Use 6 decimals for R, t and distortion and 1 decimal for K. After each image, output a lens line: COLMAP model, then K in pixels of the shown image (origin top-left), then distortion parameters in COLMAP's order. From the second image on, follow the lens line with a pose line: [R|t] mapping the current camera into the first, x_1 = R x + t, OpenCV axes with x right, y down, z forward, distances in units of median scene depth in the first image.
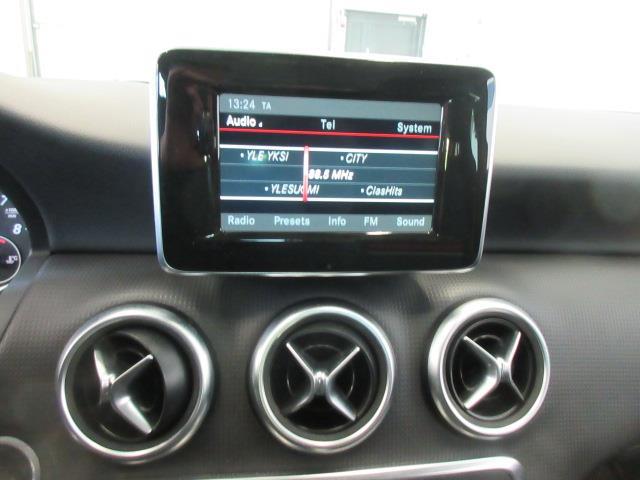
lens RADIAL K [[462.8, 0, 320.7], [0, 462.8, 235.3], [0, 0, 1]] dist [0.021612, 0.002530]
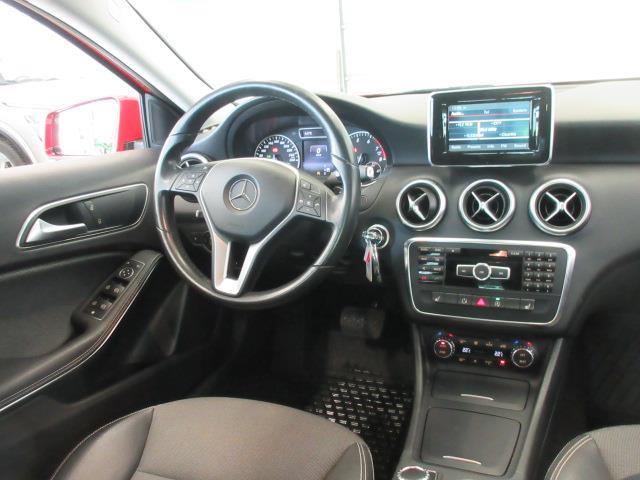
lens RADIAL K [[543.4, 0, 318.3], [0, 543.4, 244.1], [0, 0, 1]] dist [-0.010118, -0.007347]
pose [[0.844116, 0.045255, -0.534247, 0.911036], [-0.032514, 0.998918, 0.033244, 0.471806], [0.535173, -0.010691, 0.844675, -2.268412]]
